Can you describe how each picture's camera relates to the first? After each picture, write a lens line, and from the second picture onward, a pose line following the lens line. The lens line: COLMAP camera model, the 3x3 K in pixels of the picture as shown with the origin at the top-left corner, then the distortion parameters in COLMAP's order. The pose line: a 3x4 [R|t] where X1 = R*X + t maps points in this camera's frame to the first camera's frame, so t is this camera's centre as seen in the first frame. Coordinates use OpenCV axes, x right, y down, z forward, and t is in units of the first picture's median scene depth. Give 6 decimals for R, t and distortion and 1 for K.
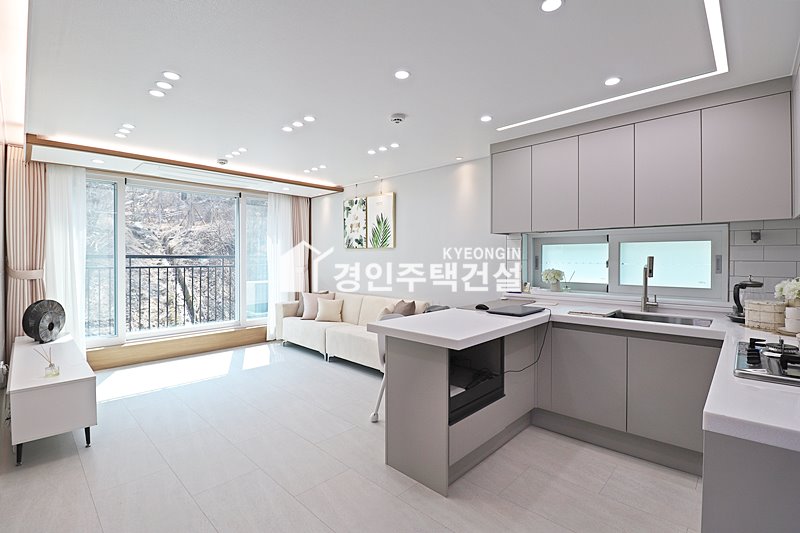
lens RADIAL K [[367.1, 0, 399.7], [0, 367.1, 260.3], [0, 0, 1]] dist [-0.005824, -0.010665]
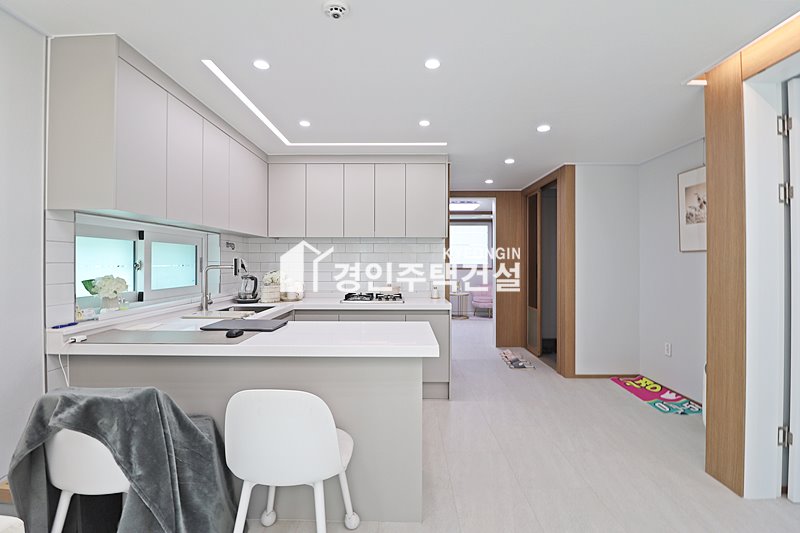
lens RADIAL K [[367.1, 0, 399.0], [0, 367.1, 262.9], [0, 0, 1]] dist [-0.005824, -0.010665]
pose [[-0.676392, -0.000382, 0.736541, -0.296500], [0.005314, 0.999971, 0.005399, -0.000183], [-0.736522, 0.007566, -0.676371, 0.802299]]
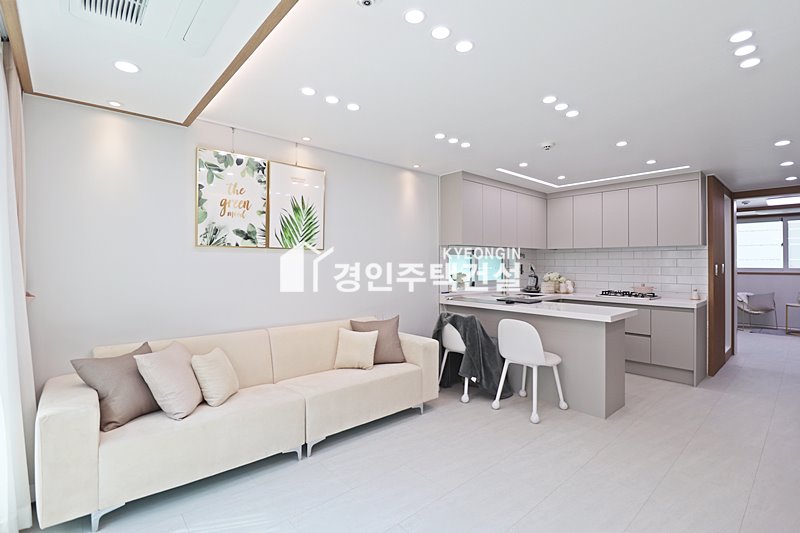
lens RADIAL K [[367.1, 0, 400.4], [0, 367.1, 261.4], [0, 0, 1]] dist [-0.005824, -0.010665]
pose [[0.090776, 0.007893, 0.995840, -0.740282], [0.004280, 0.999956, -0.008316, -0.006614], [-0.995862, 0.005017, 0.090738, 0.834291]]
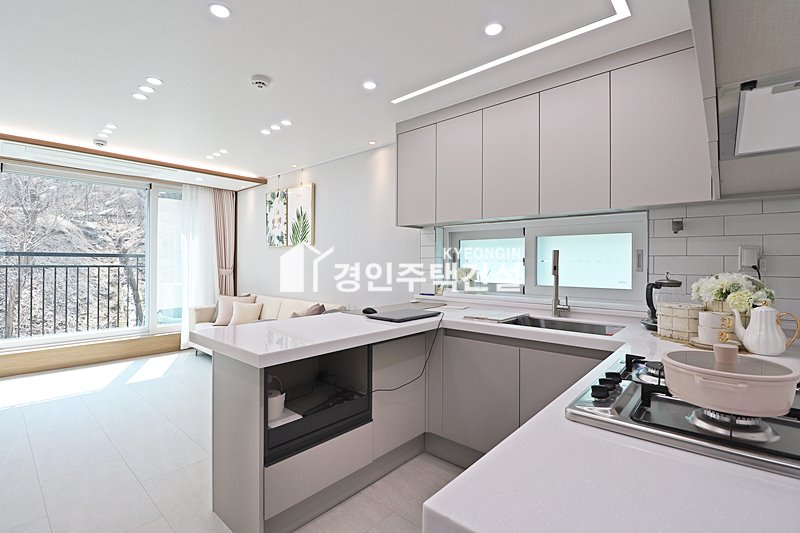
lens RADIAL K [[367.1, 0, 401.2], [0, 367.1, 261.6], [0, 0, 1]] dist [-0.005824, -0.010665]
pose [[0.998959, 0.005814, 0.045254, 0.168894], [-0.005355, 0.999933, -0.010246, 0.014800], [-0.045311, 0.009993, 0.998923, 0.102648]]
